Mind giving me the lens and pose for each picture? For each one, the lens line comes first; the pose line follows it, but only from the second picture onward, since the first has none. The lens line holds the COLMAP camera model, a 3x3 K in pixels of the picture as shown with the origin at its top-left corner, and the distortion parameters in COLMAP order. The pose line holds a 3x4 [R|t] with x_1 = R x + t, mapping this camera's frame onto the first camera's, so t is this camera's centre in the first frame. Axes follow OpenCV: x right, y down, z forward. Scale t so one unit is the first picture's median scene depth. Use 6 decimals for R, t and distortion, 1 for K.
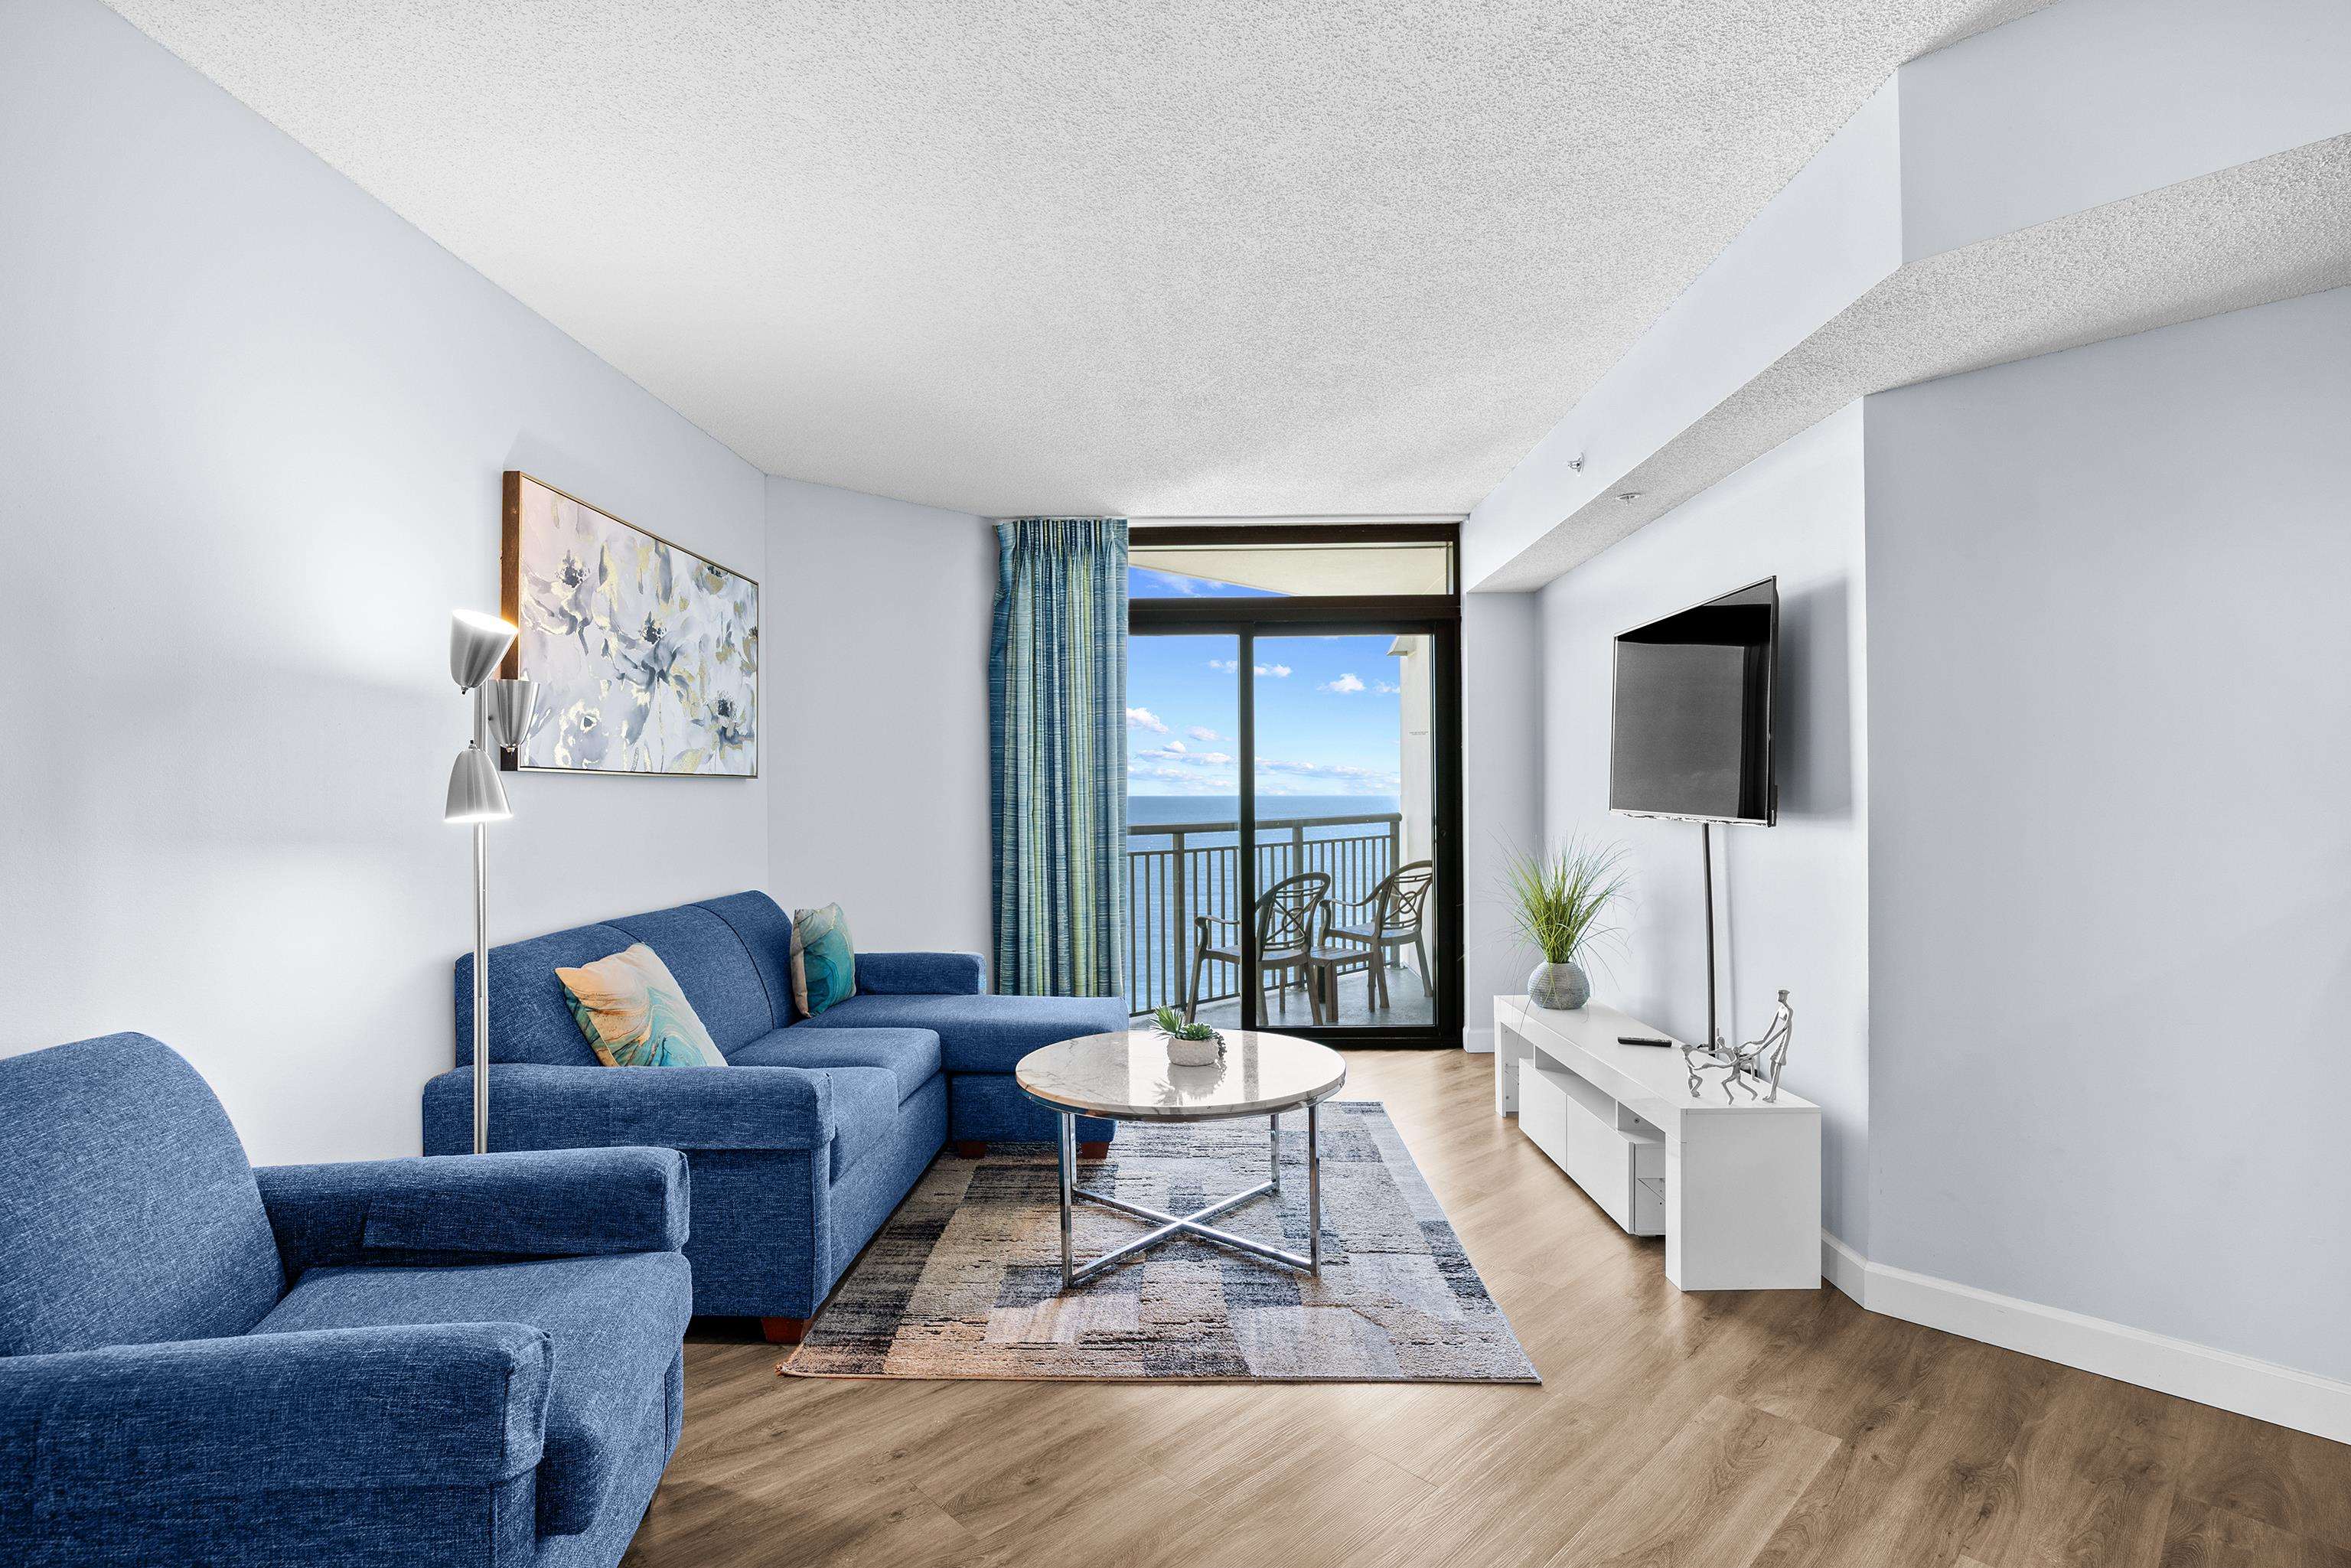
lens RADIAL K [[1109.0, 0, 1178.1], [0, 1109.0, 800.1], [0, 0, 1]] dist [-0.013931, 0.002051]
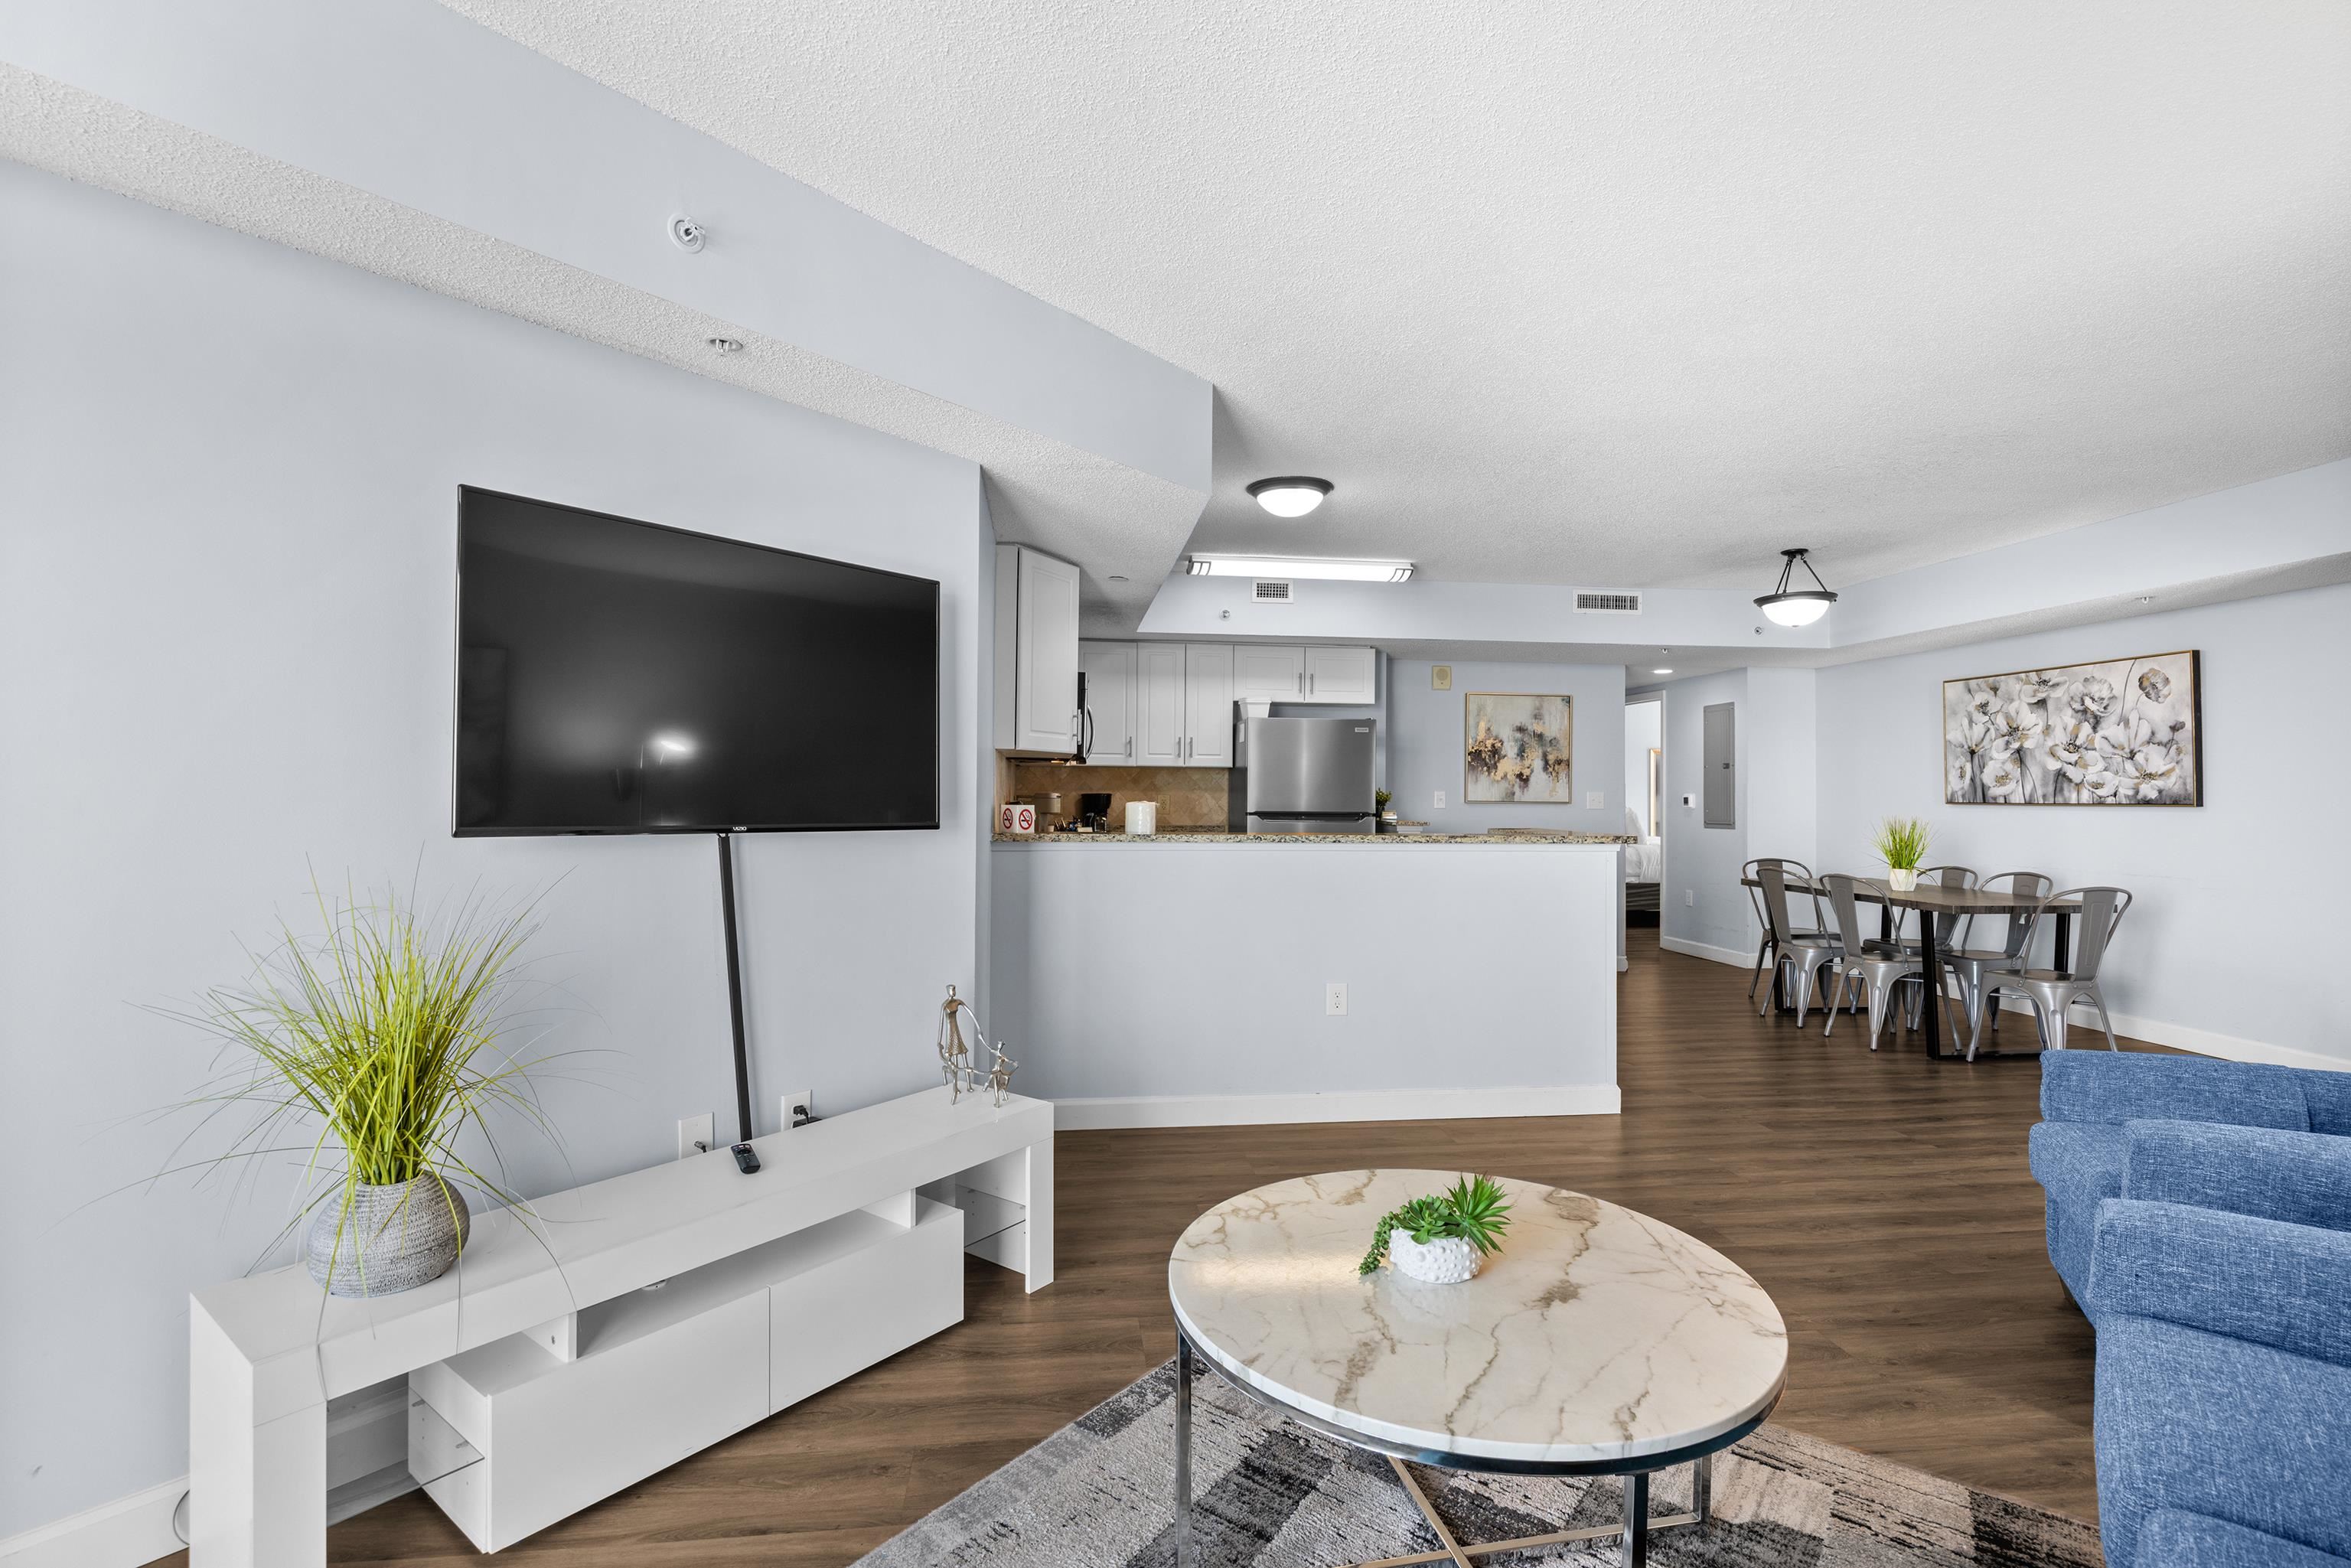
lens RADIAL K [[1109.0, 0, 1170.4], [0, 1109.0, 771.1], [0, 0, 1]] dist [-0.013931, 0.002051]
pose [[-0.797274, 0.012867, 0.603480, -0.196739], [0.002104, 0.999826, -0.018538, -0.005586], [-0.603614, -0.013510, -0.797162, 1.356035]]
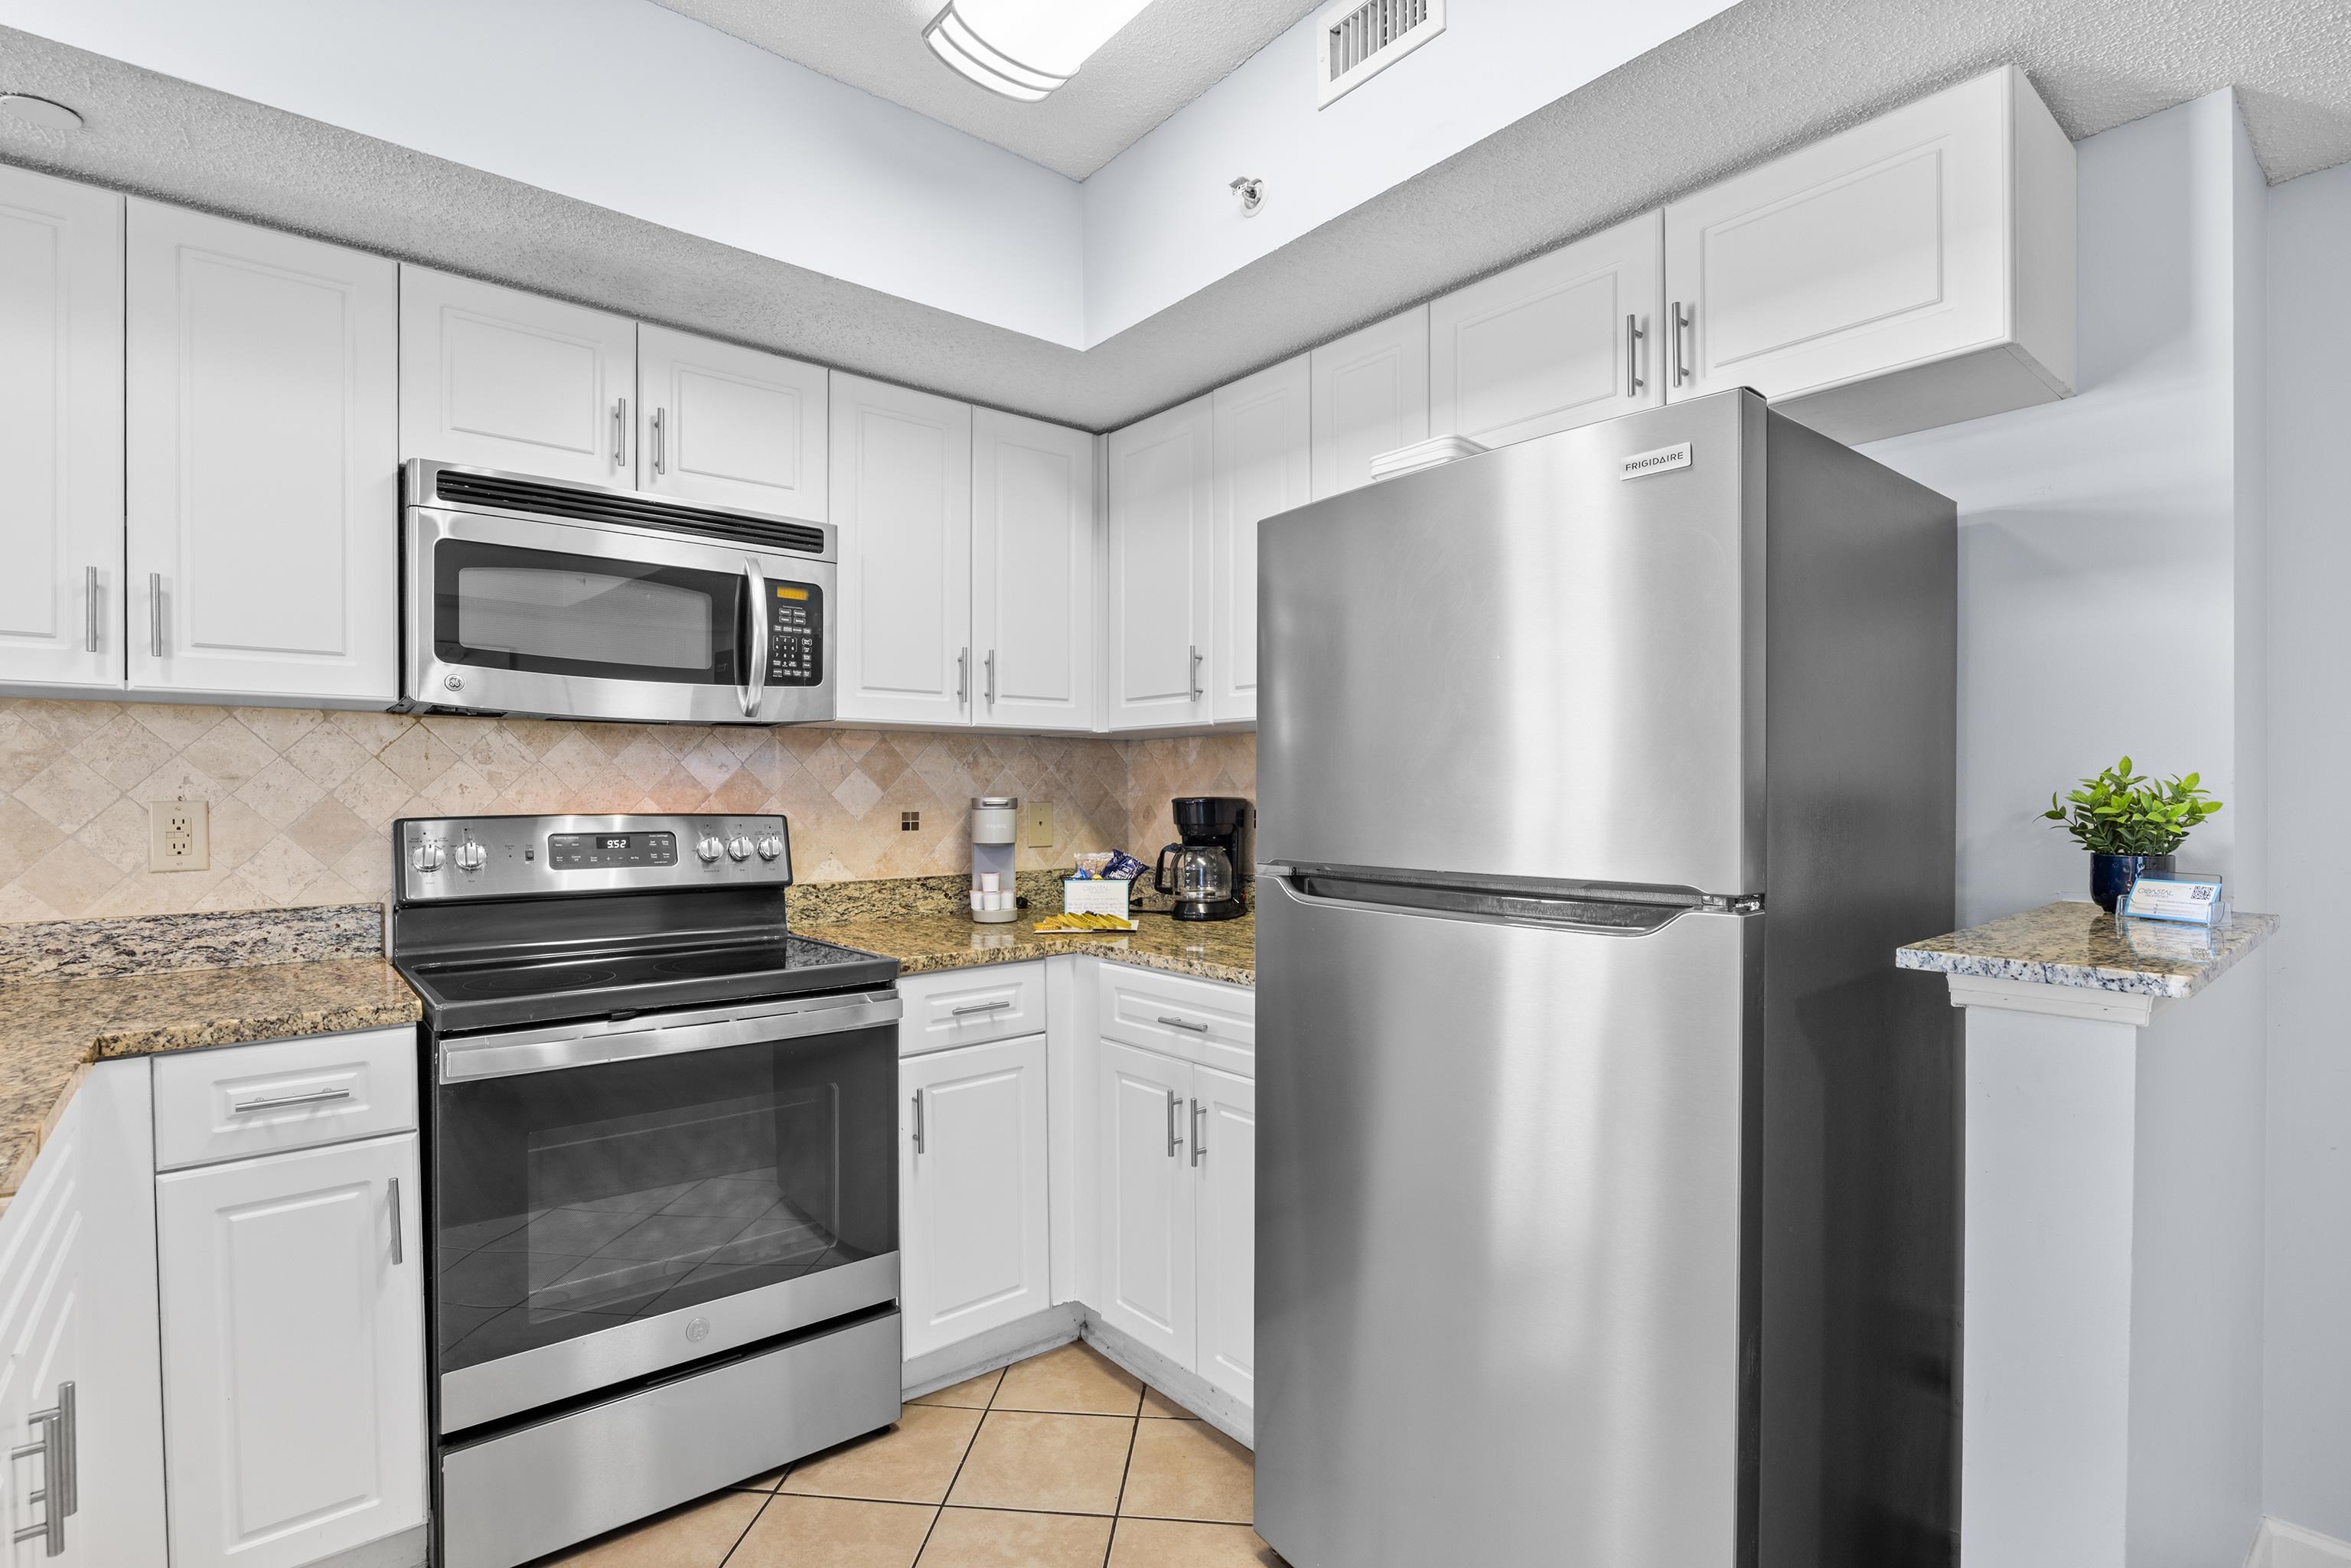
lens RADIAL K [[1109.0, 0, 1167.8], [0, 1109.0, 803.7], [0, 0, 1]] dist [-0.013931, 0.002051]
pose [[0.074683, 0.002114, 0.997205, 0.289098], [0.006881, 0.999973, -0.002635, 0.002543], [-0.997184, 0.007058, 0.074667, -0.147248]]
